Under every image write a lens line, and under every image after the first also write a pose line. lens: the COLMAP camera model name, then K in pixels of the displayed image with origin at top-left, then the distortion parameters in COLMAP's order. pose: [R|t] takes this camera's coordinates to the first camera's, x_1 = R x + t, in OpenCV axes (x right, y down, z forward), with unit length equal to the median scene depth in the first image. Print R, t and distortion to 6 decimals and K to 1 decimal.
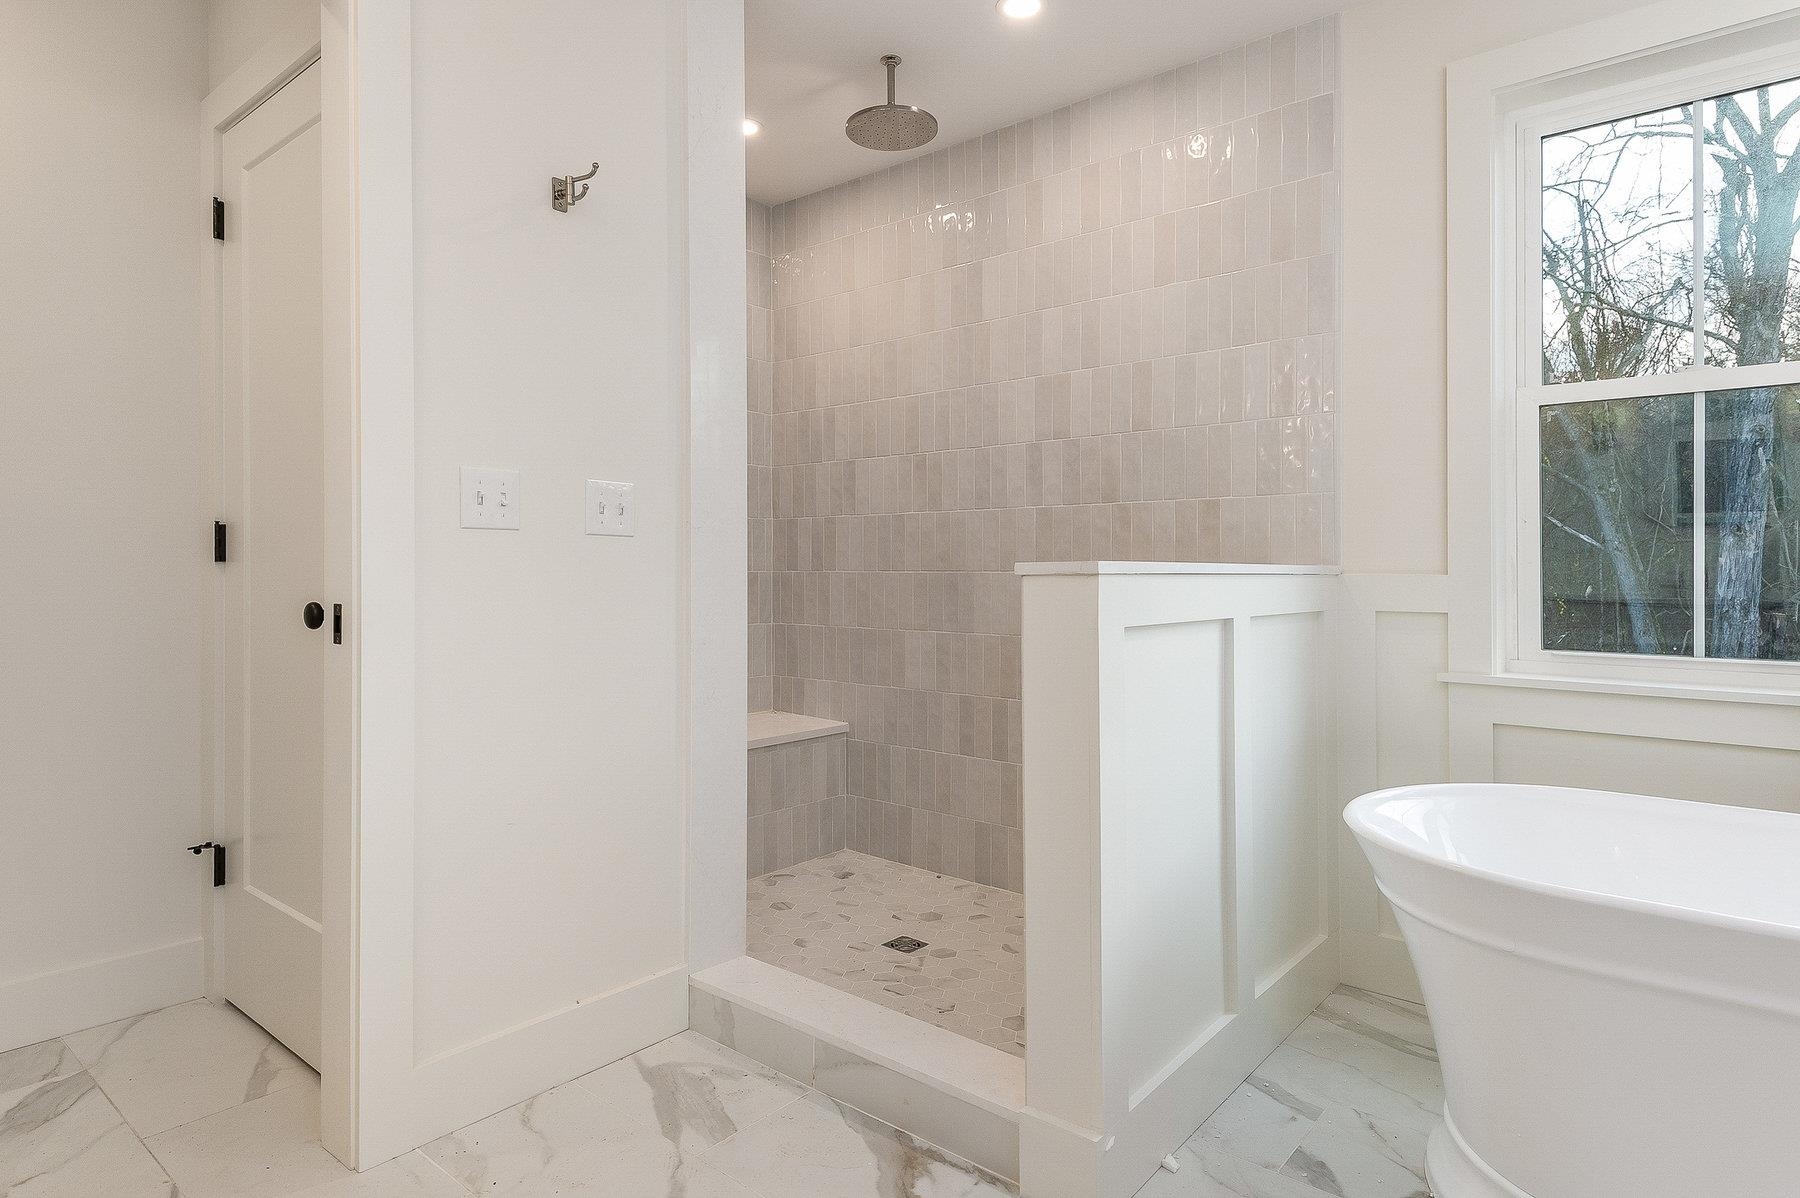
lens RADIAL K [[1023.2, 0, 910.4], [0, 1023.2, 586.7], [0, 0, 1]] dist [-0.004274, -0.001431]
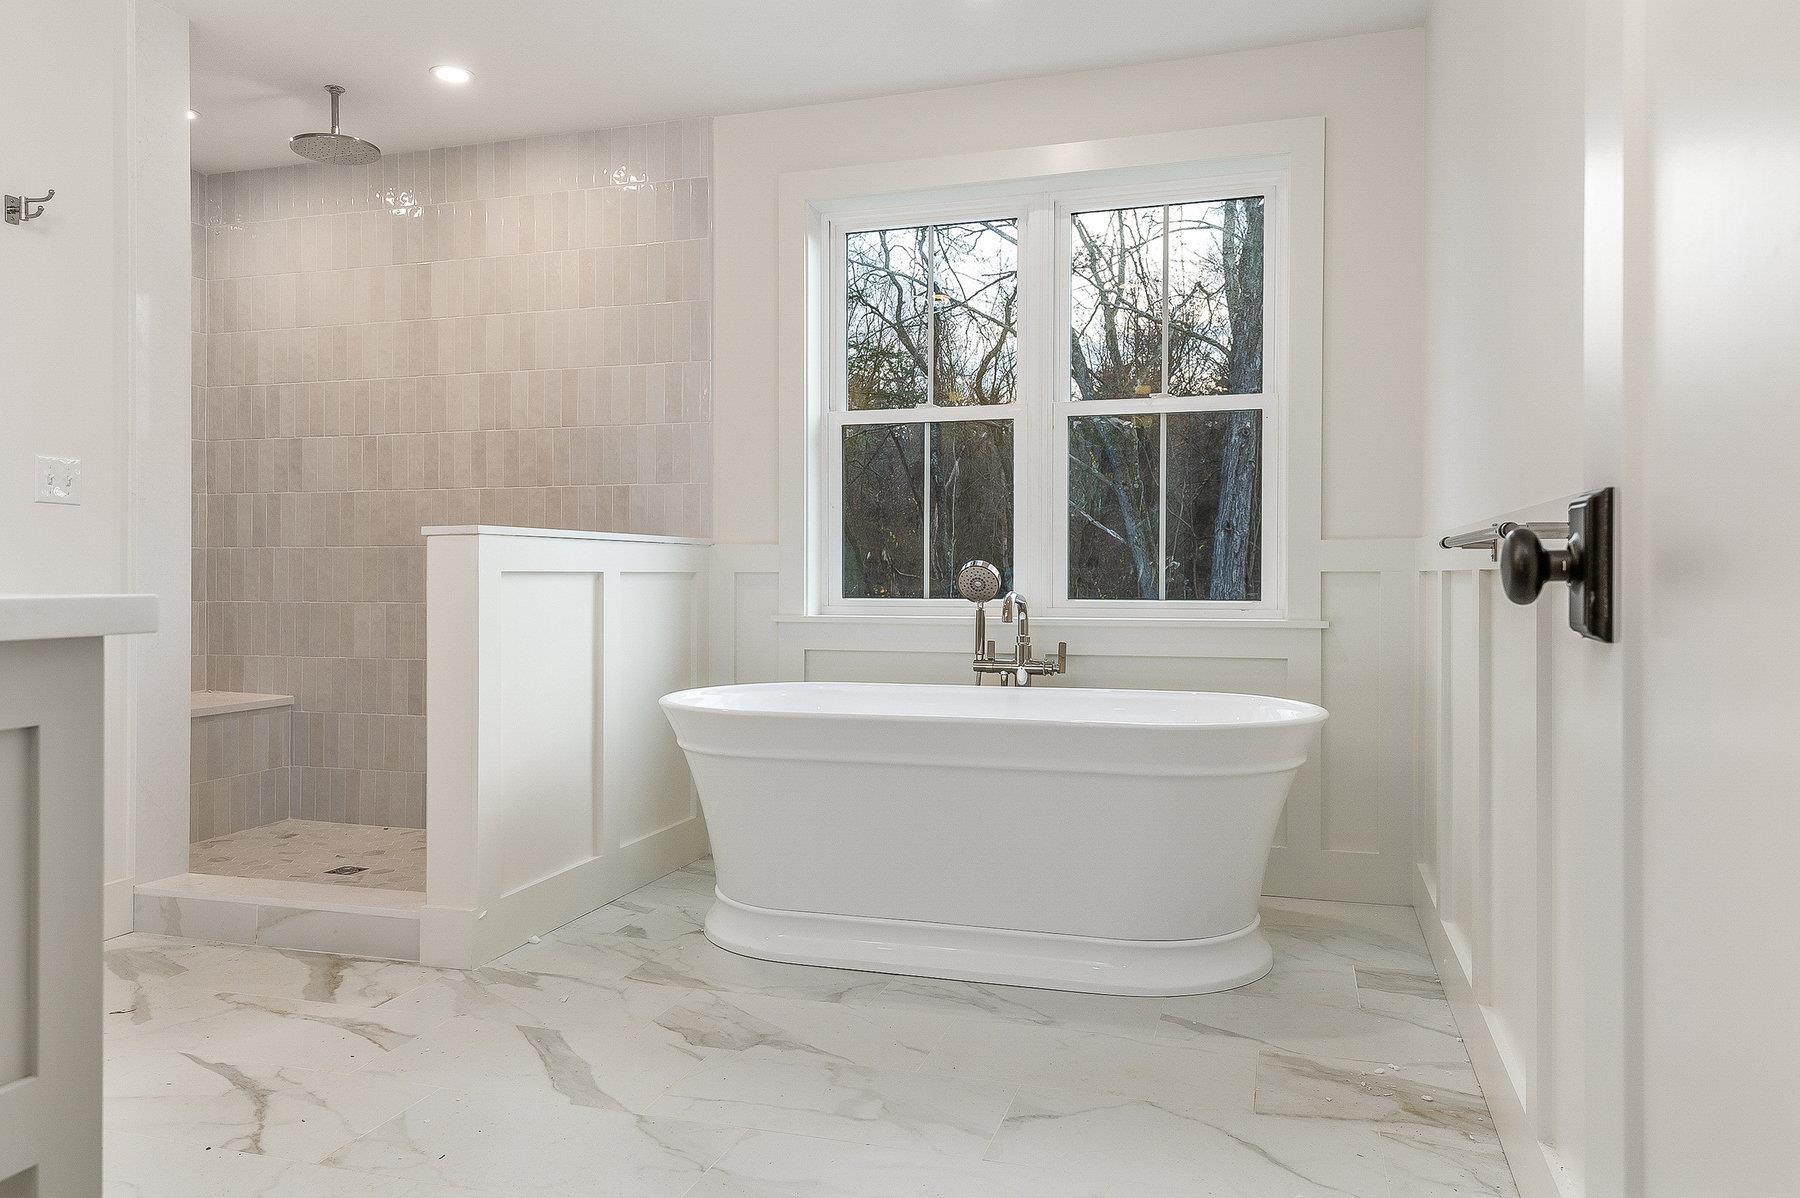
lens RADIAL K [[1247.3, 0, 921.4], [0, 1247.3, 561.9], [0, 0, 1]] dist [0.028545, -0.019979]
pose [[0.921636, 0.001515, 0.388051, 0.036603], [0.006924, 0.999769, -0.020347, 0.035554], [-0.387993, 0.021440, 0.921413, -0.471832]]
